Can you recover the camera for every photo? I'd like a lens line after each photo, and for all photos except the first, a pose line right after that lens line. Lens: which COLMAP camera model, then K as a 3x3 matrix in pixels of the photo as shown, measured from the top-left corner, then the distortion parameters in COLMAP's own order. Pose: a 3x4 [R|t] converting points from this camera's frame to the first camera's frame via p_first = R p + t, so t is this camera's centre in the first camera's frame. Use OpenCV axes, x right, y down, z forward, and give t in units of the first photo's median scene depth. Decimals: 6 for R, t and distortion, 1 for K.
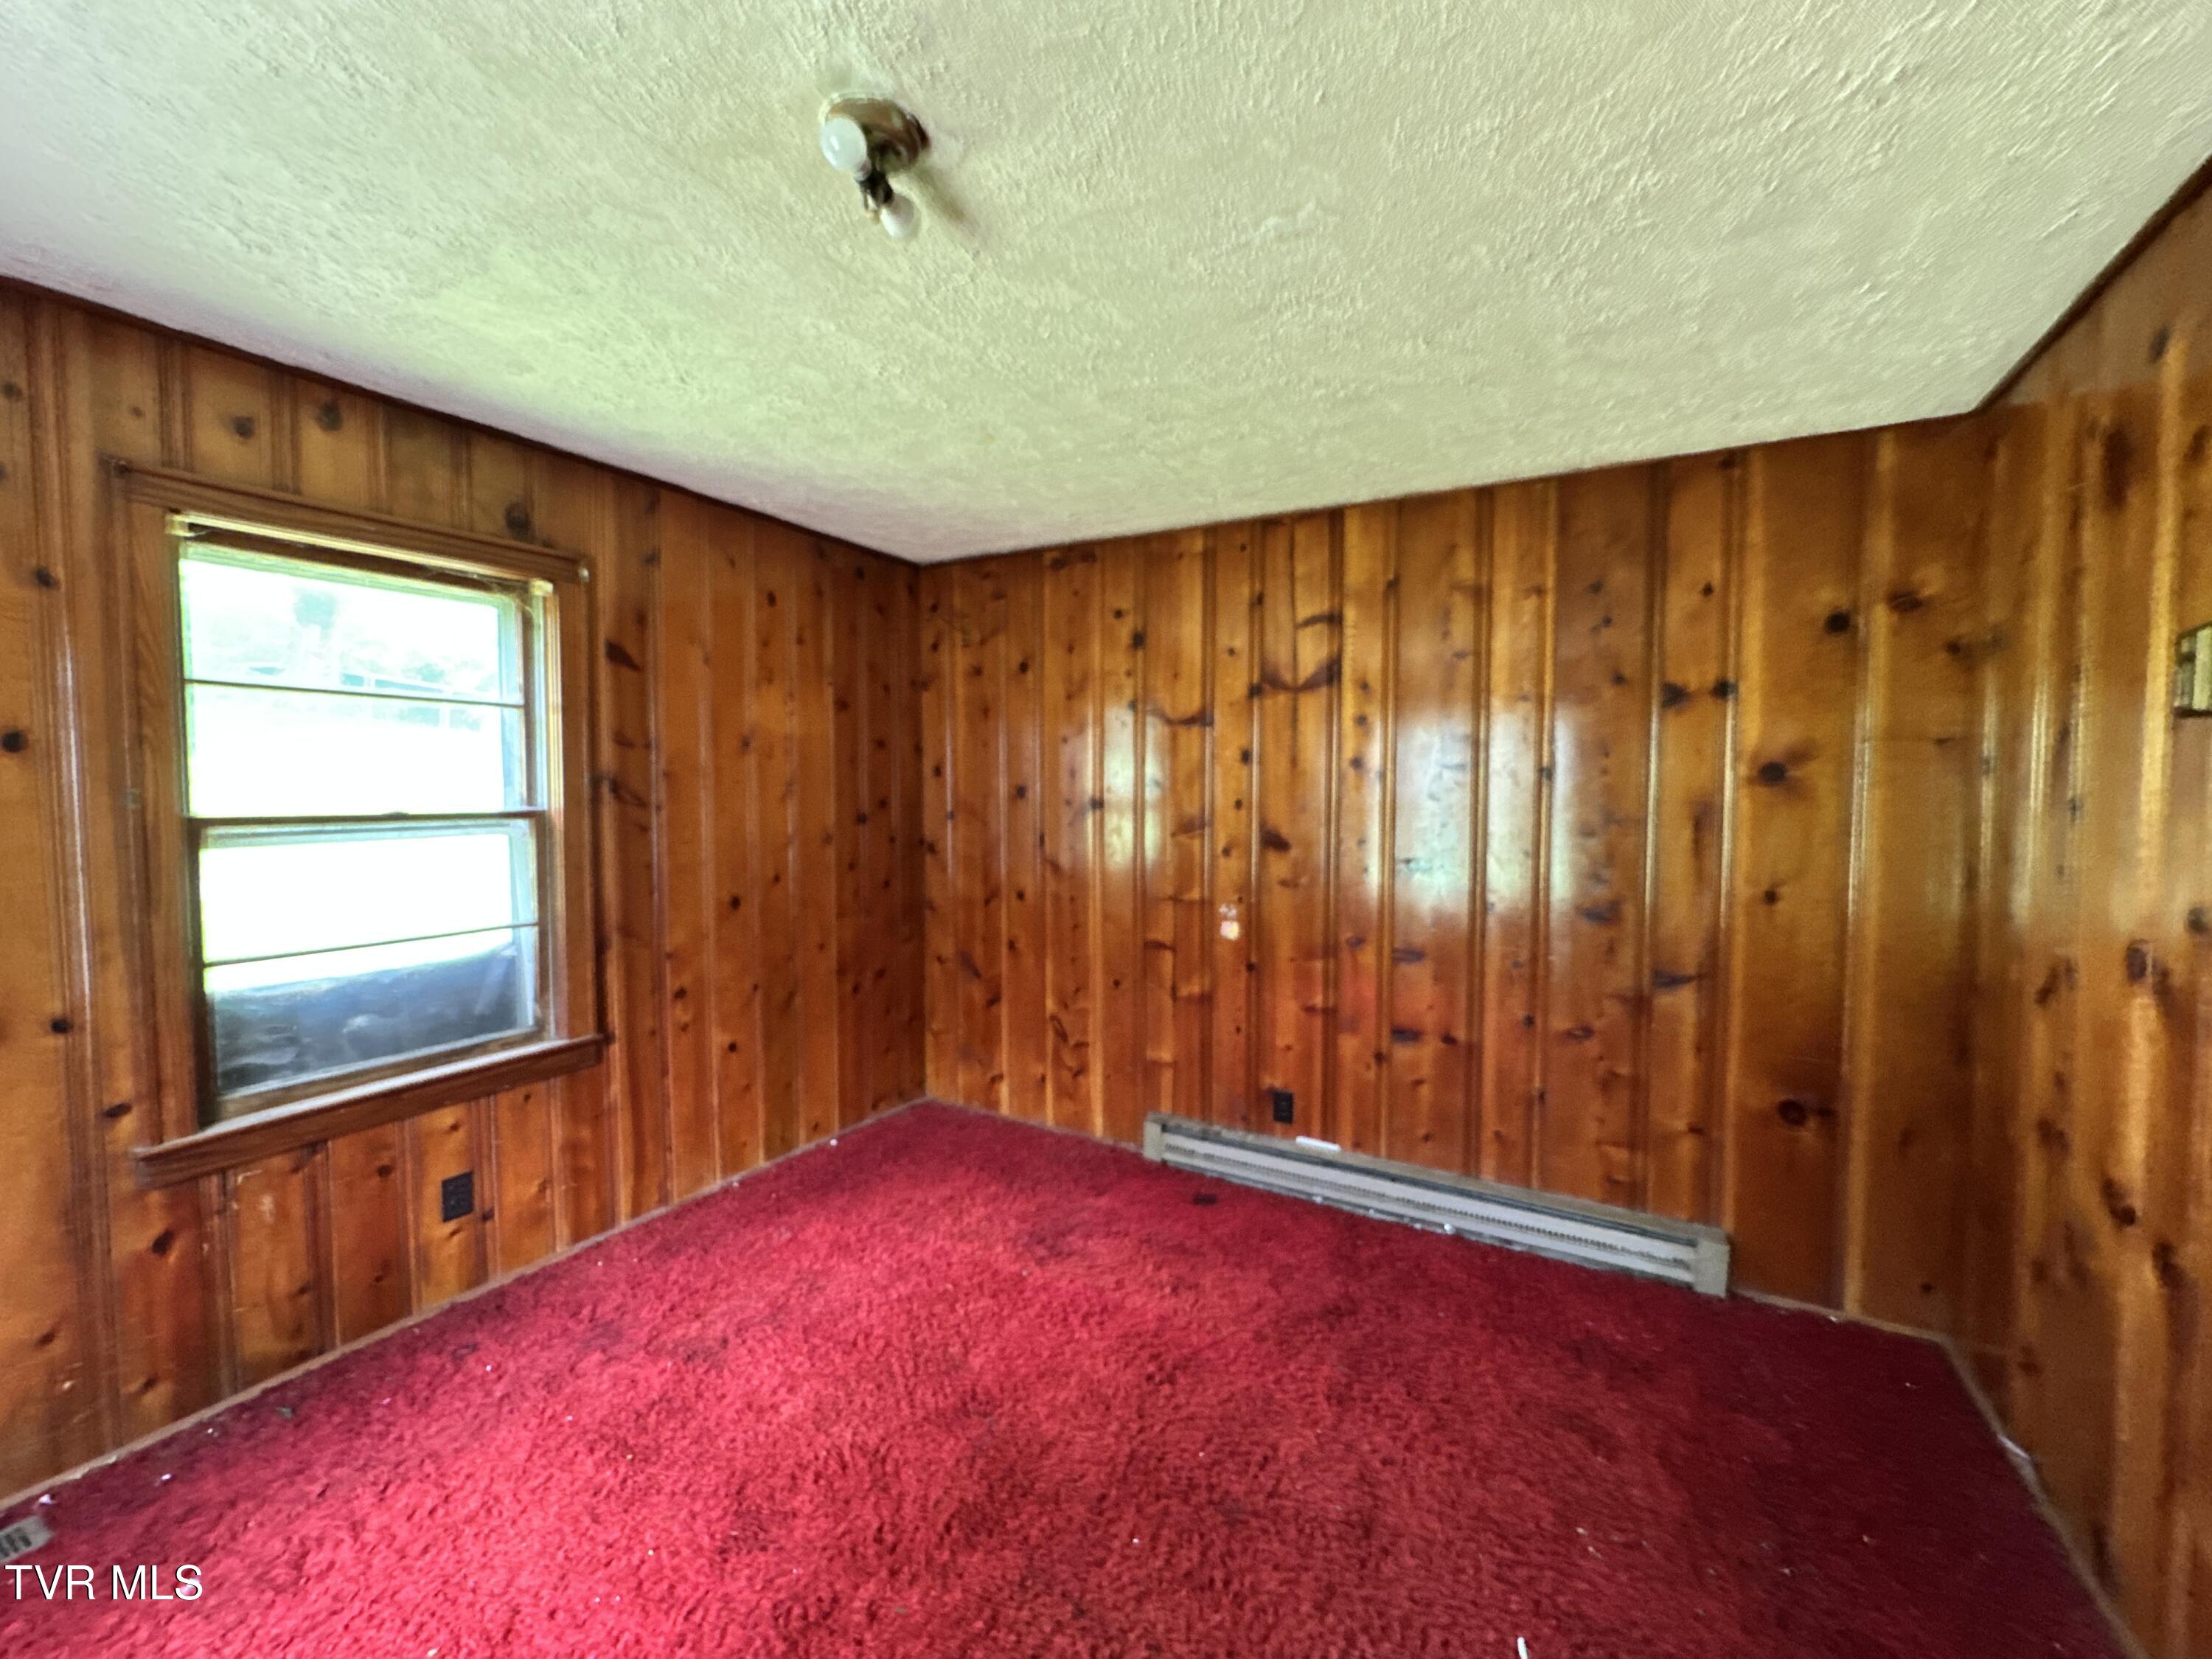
lens RADIAL K [[893.8, 0, 1101.0], [0, 893.8, 831.1], [0, 0, 1]] dist [-0.002430, 0.000116]
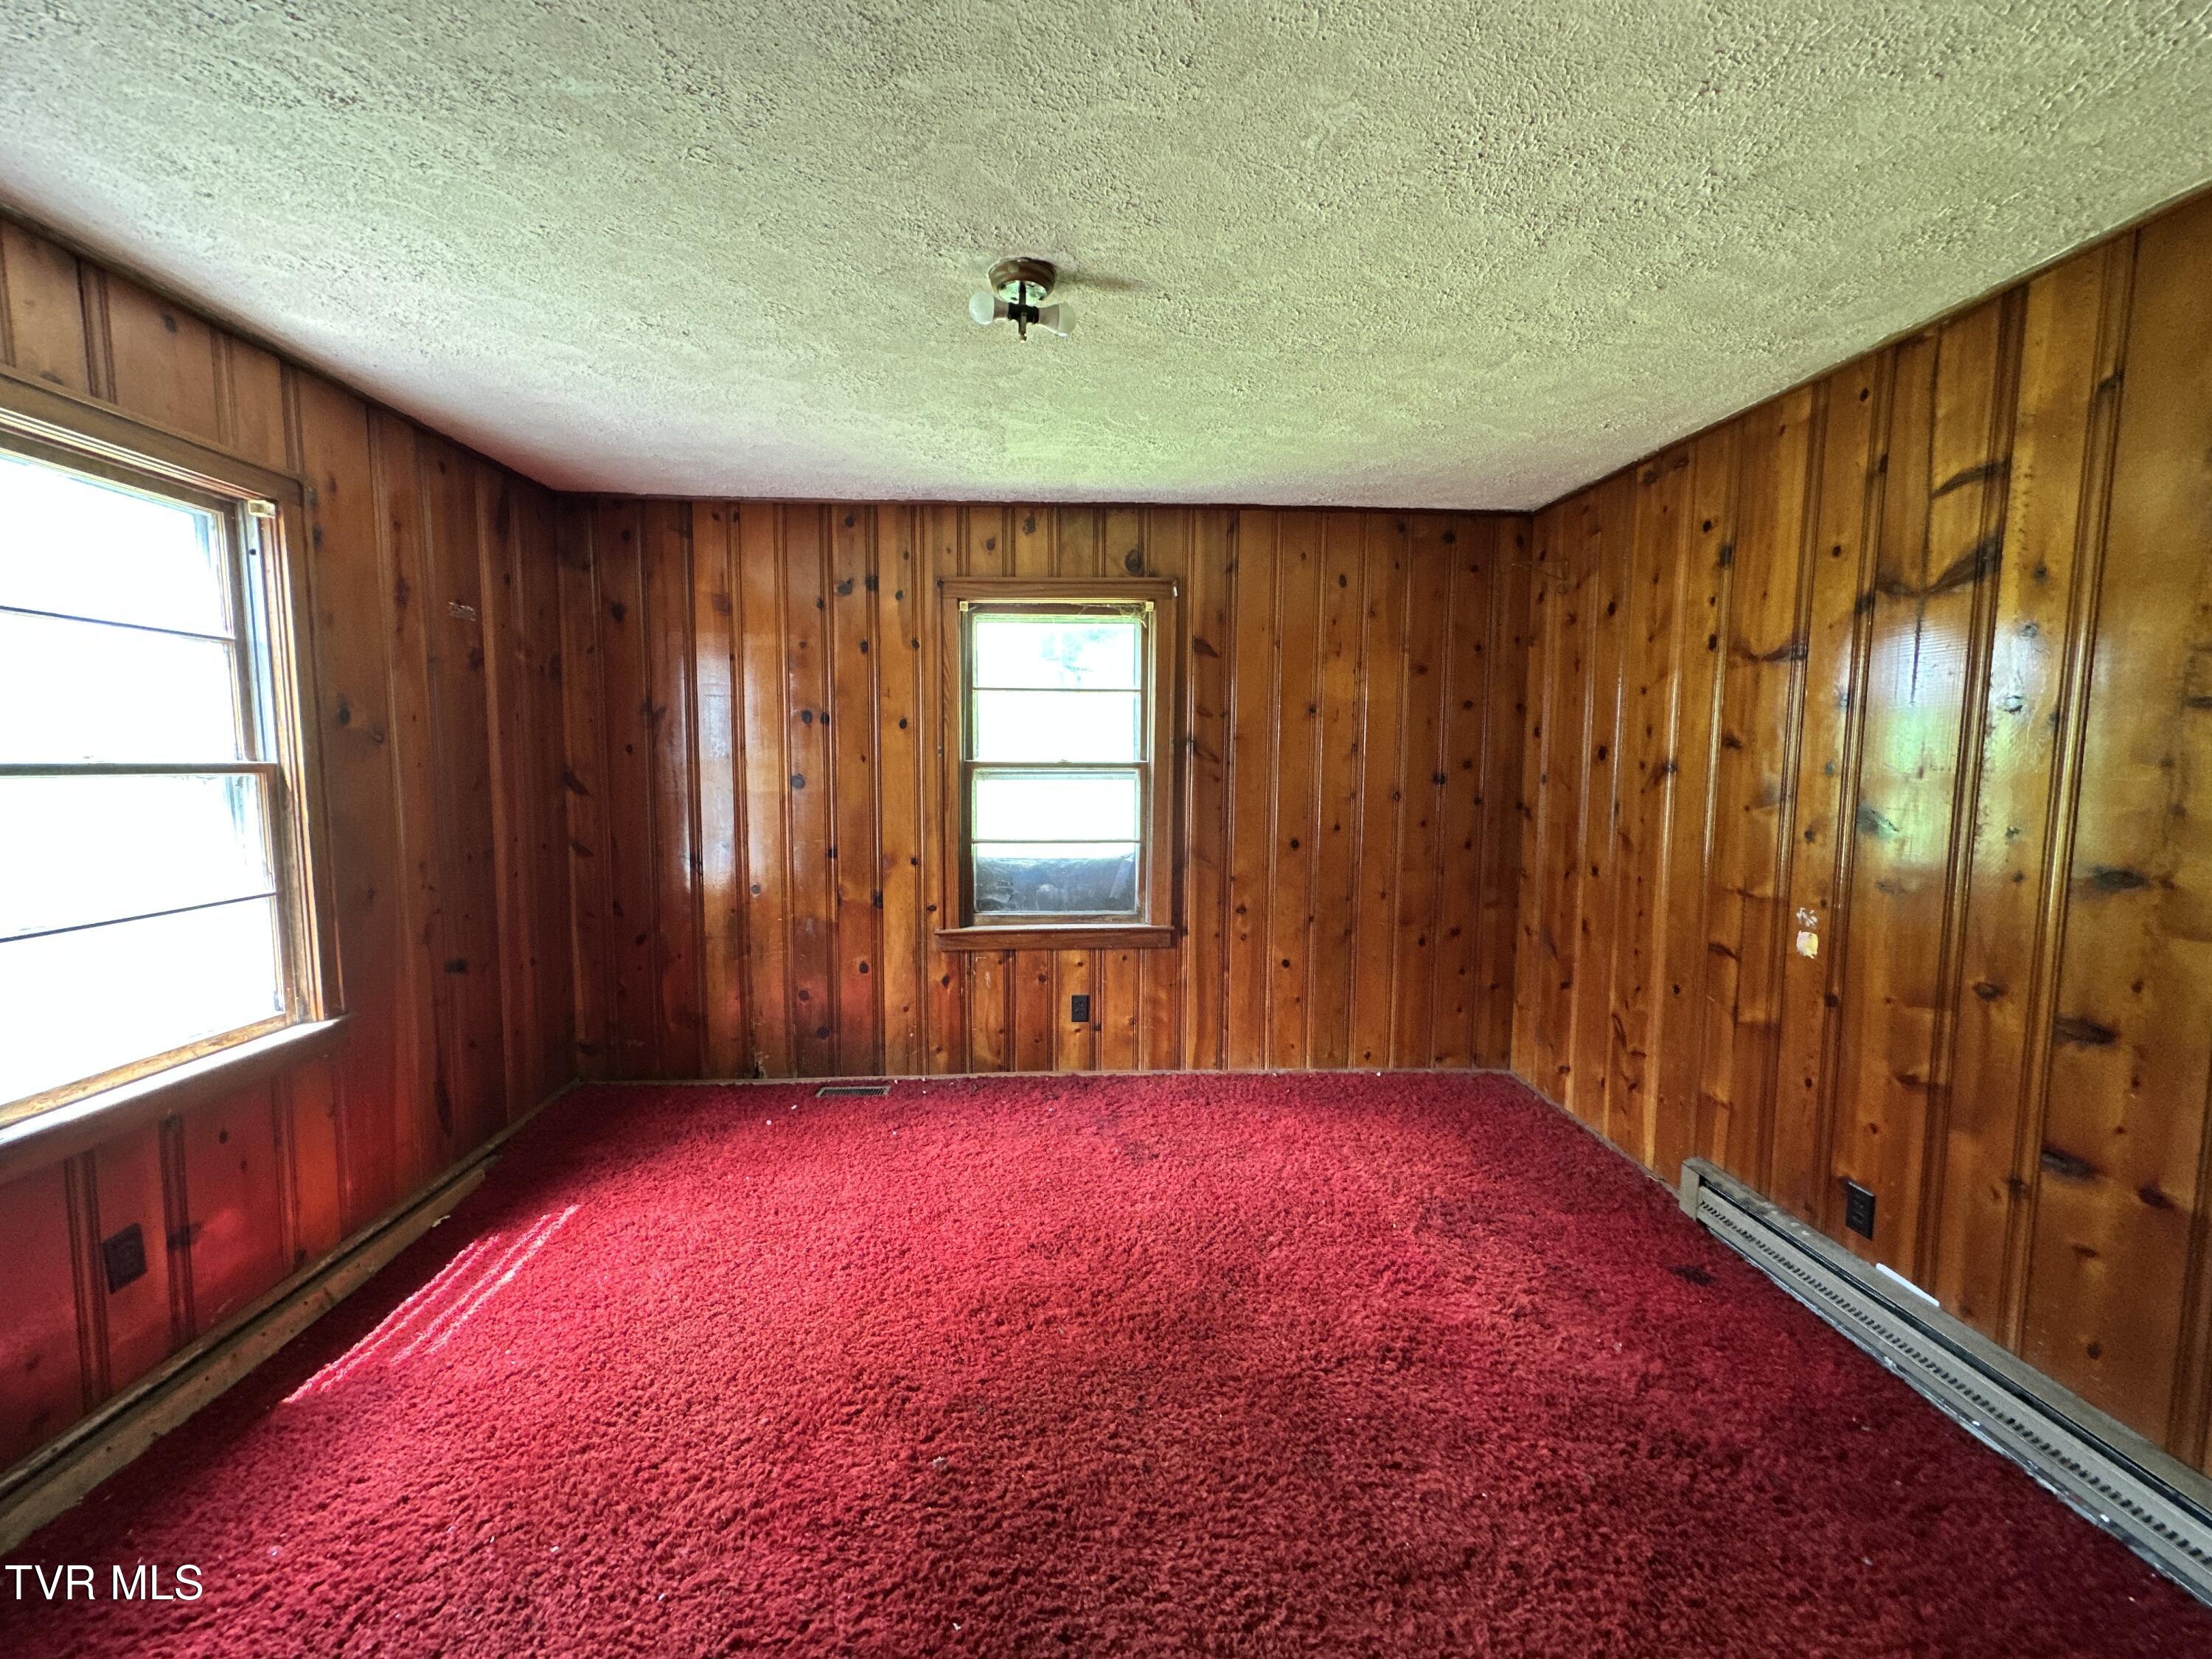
lens RADIAL K [[881.3, 0, 1104.3], [0, 881.3, 827.9], [0, 0, 1]] dist [-0.000980, 0.000177]
pose [[0.544971, 0.071874, -0.835369, 0.468478], [-0.045449, 0.997387, 0.056164, 0.003990], [0.837222, 0.007359, 0.546814, 0.153678]]
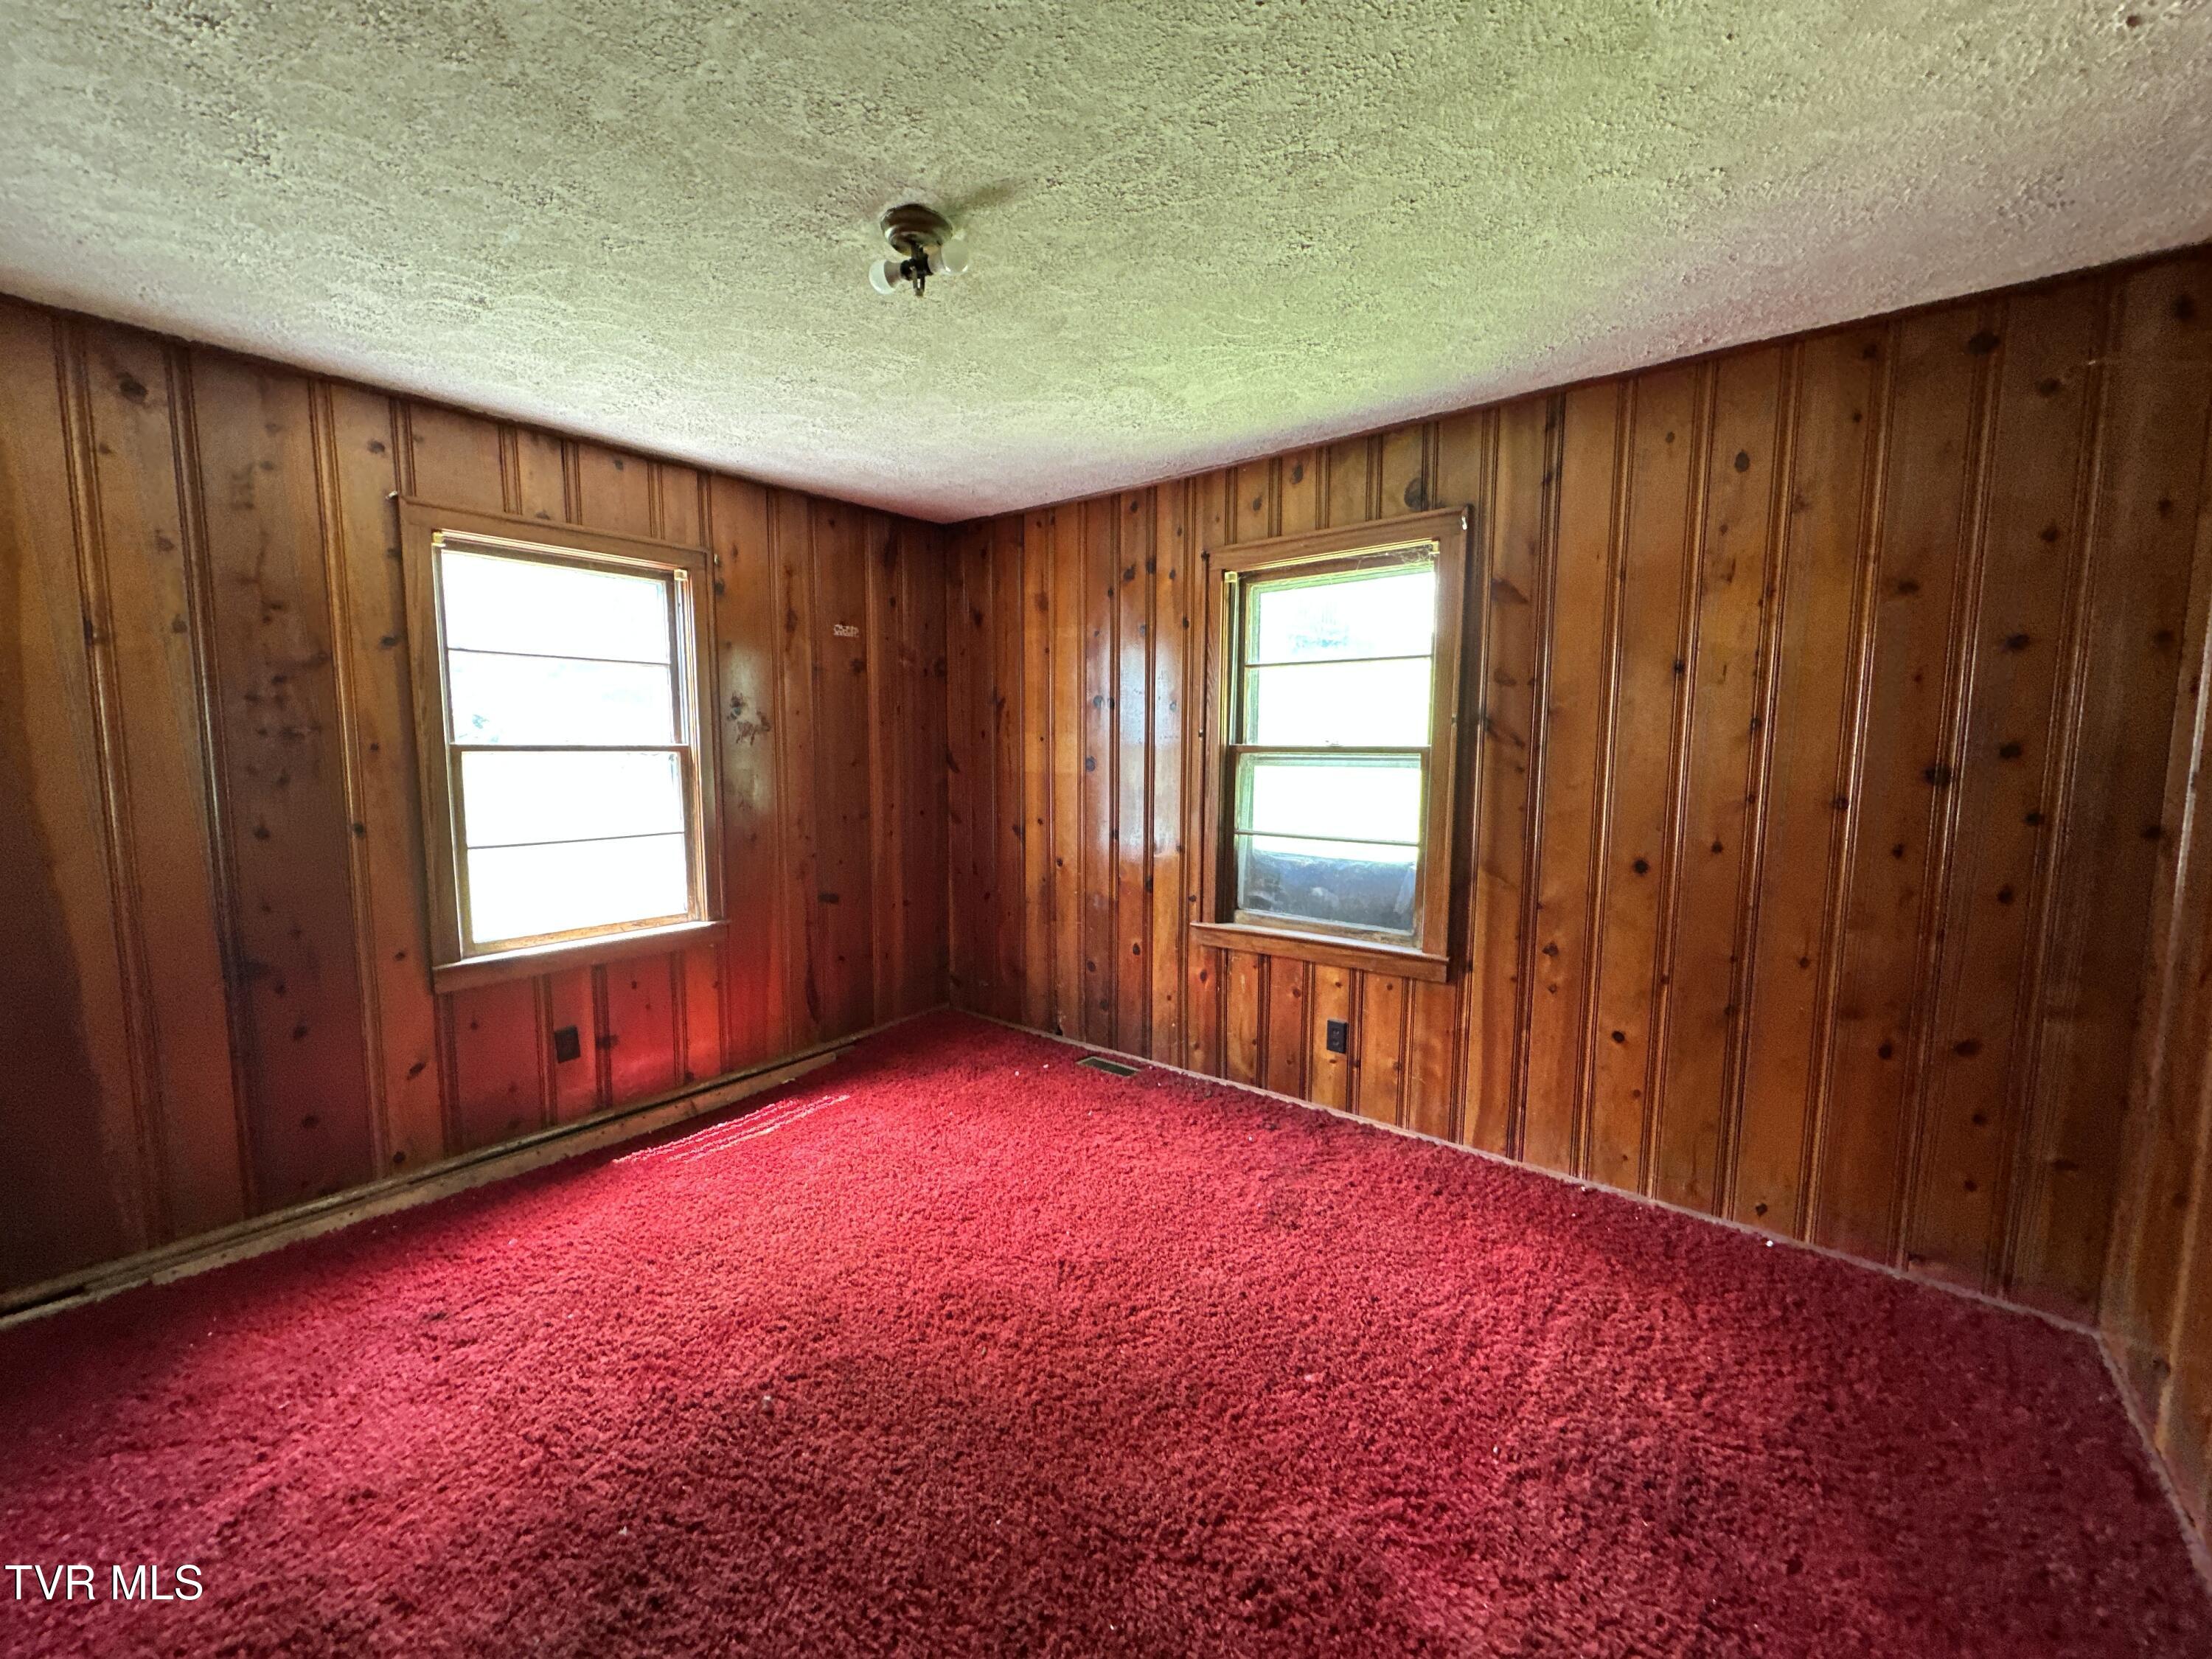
lens RADIAL K [[881.3, 0, 1104.3], [0, 881.3, 827.9], [0, 0, 1]] dist [-0.000980, 0.000177]
pose [[-0.149389, 0.097713, -0.983939, 0.487910], [-0.049381, 0.993126, 0.106123, -0.017890], [0.987545, 0.064442, -0.143537, 0.678133]]
